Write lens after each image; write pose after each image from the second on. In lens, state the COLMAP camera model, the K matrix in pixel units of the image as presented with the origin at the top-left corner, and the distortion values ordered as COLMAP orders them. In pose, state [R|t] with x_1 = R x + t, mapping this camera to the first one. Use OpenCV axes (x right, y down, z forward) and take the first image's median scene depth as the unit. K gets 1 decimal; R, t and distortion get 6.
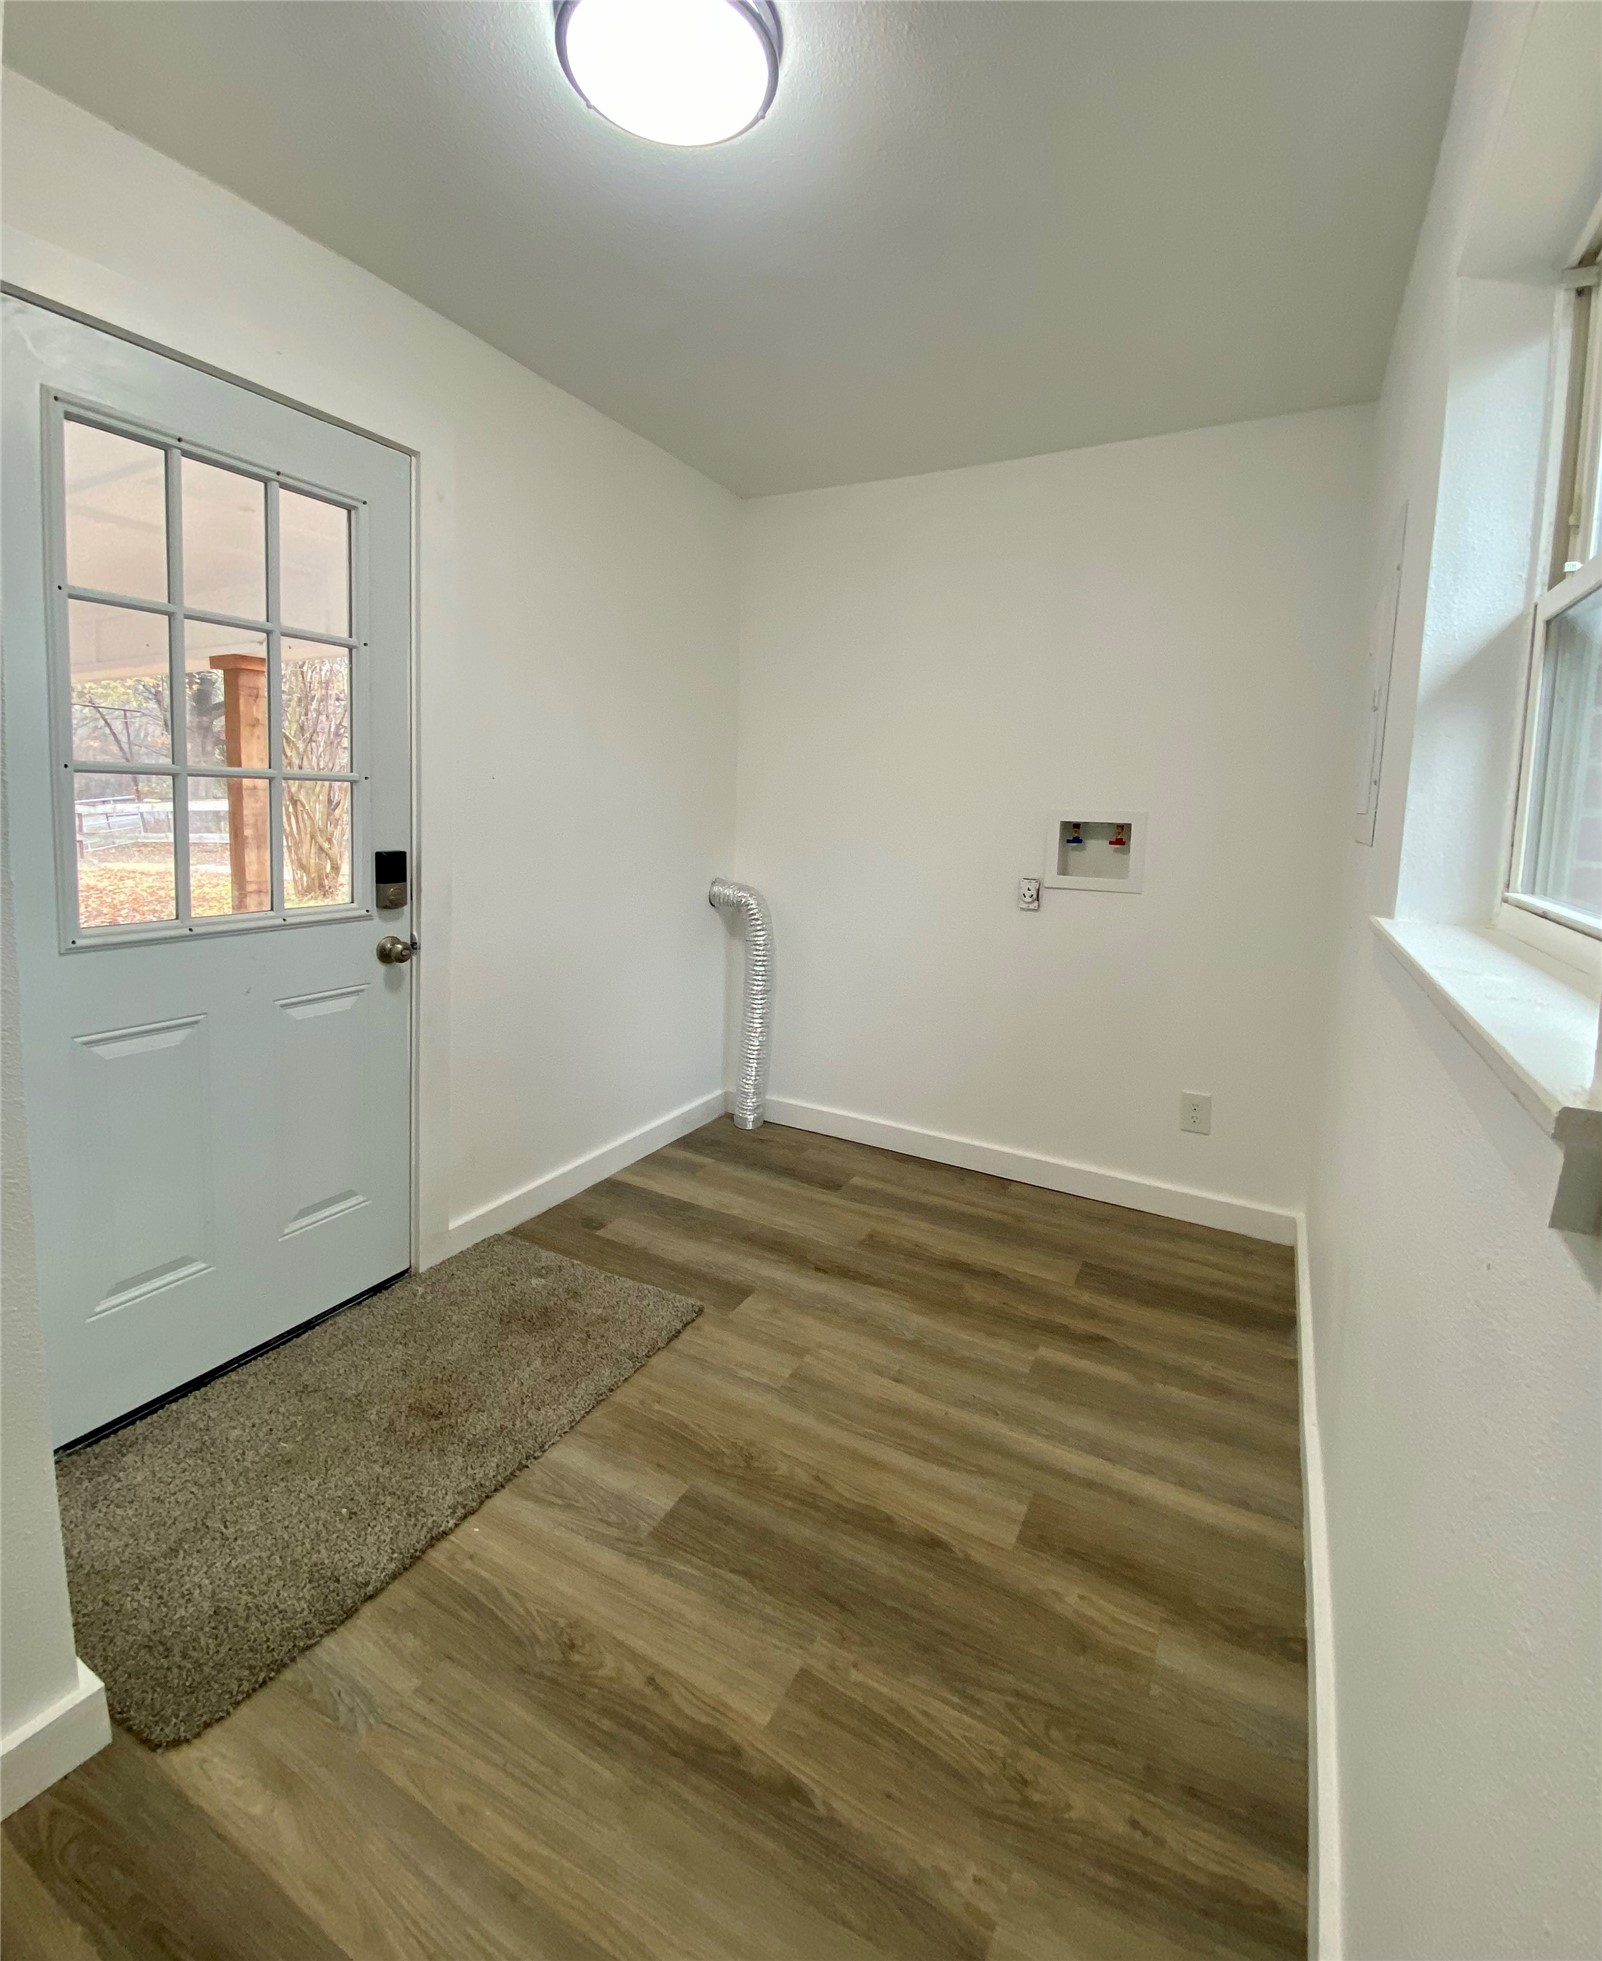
lens RADIAL K [[867.5, 0, 800.0], [0, 867.5, 878.4], [0, 0, 1]] dist [-0.000318, -0.018311]
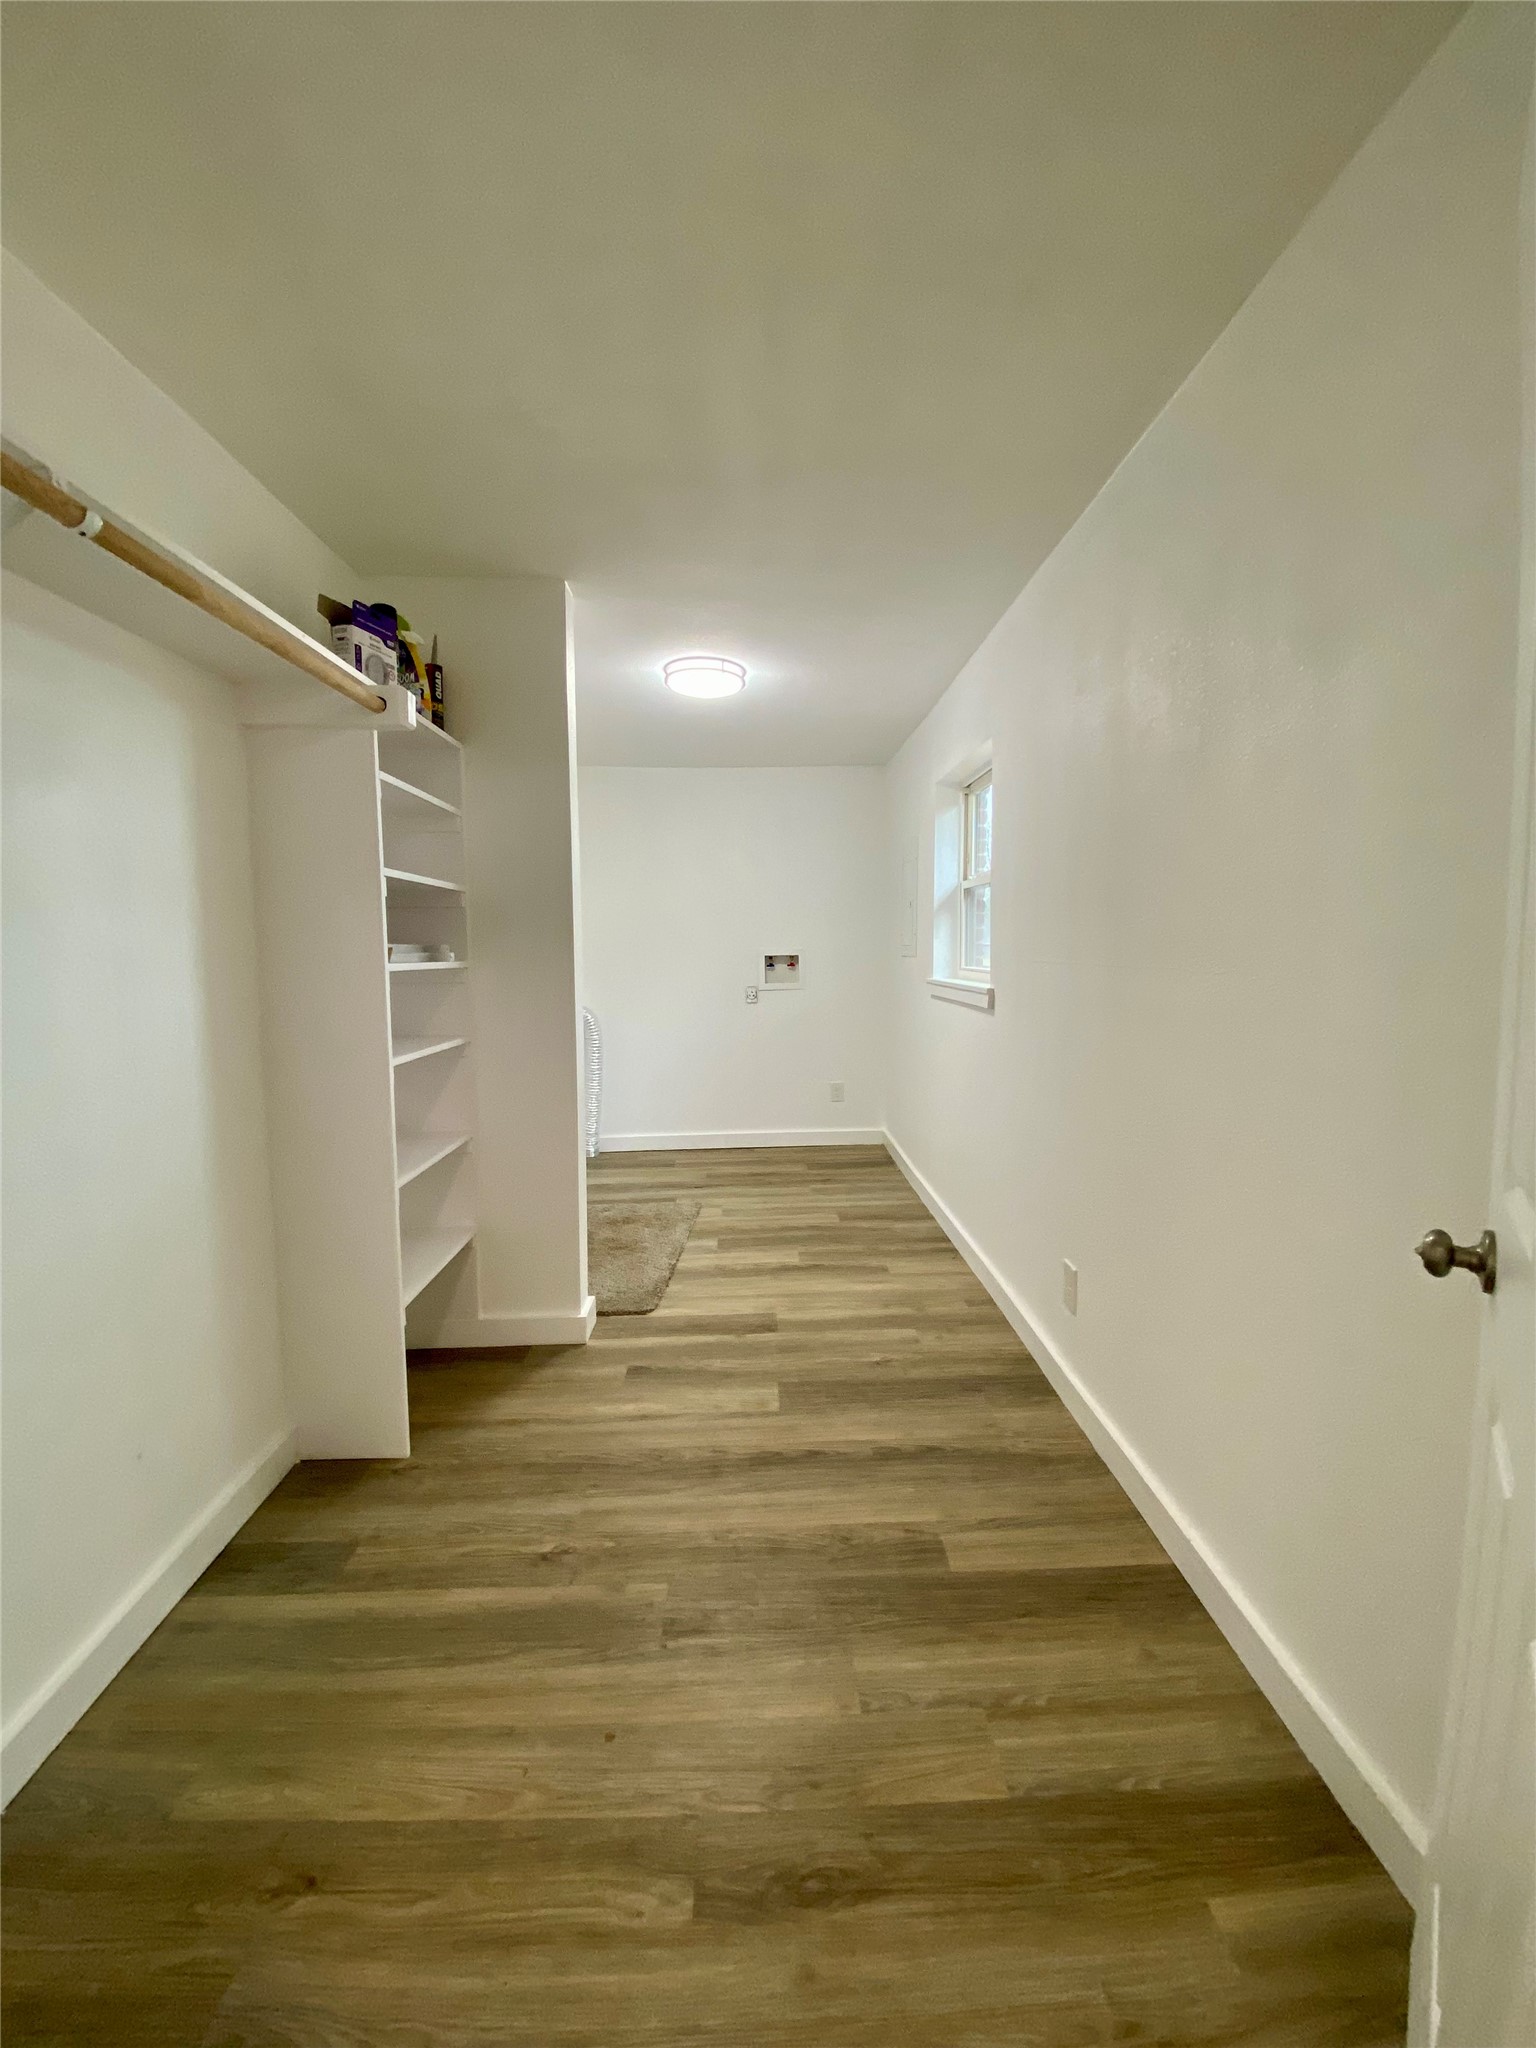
lens RADIAL K [[826.6, 0, 768.0], [0, 826.6, 1024.0], [0, 0, 1]] dist [-0.000040, -0.000008]
pose [[0.864246, -0.097293, 0.493571, -1.084536], [0.095834, 0.994994, 0.028329, 0.060626], [-0.493857, 0.022817, 0.869244, -1.080595]]
